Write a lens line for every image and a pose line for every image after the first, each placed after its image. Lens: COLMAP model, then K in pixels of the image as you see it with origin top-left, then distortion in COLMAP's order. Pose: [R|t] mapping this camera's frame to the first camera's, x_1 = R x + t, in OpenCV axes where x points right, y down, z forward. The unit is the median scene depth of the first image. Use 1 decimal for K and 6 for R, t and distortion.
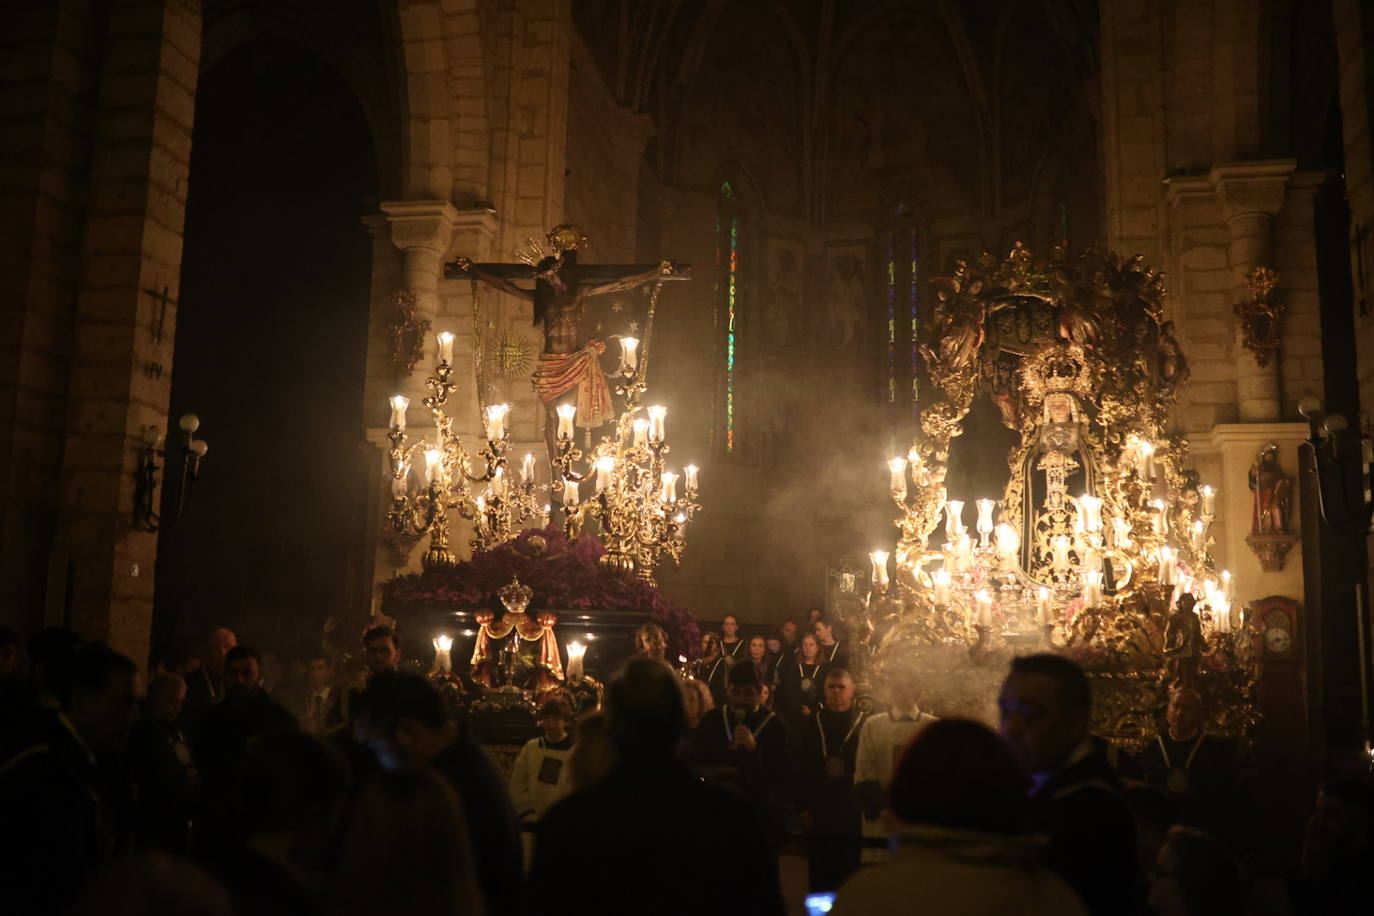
lens RADIAL K [[1329.5, 0, 679.9], [0, 1329.5, 464.2], [0, 0, 1]] dist [-0.051065, 0.000000]
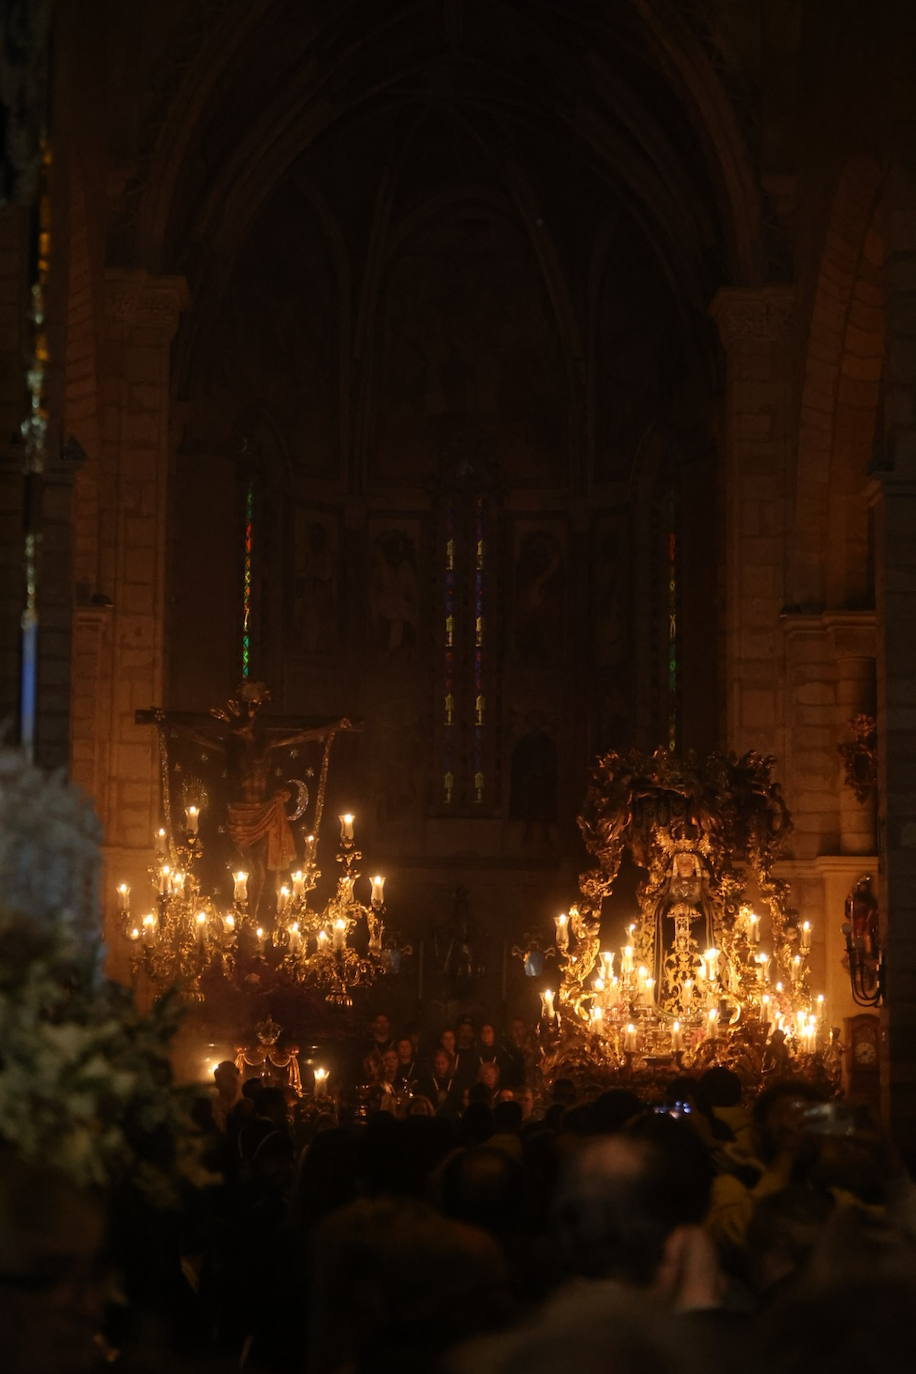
lens RADIAL K [[2774.1, 0, 448.4], [0, 2774.1, 692.5], [0, 0, 1]] dist [0.016877, 0.000000]
pose [[0.975404, 0.016753, 0.219788, -0.492015], [-0.022077, 0.999519, 0.021789, -0.255813], [-0.219317, -0.026105, 0.975304, -1.439865]]
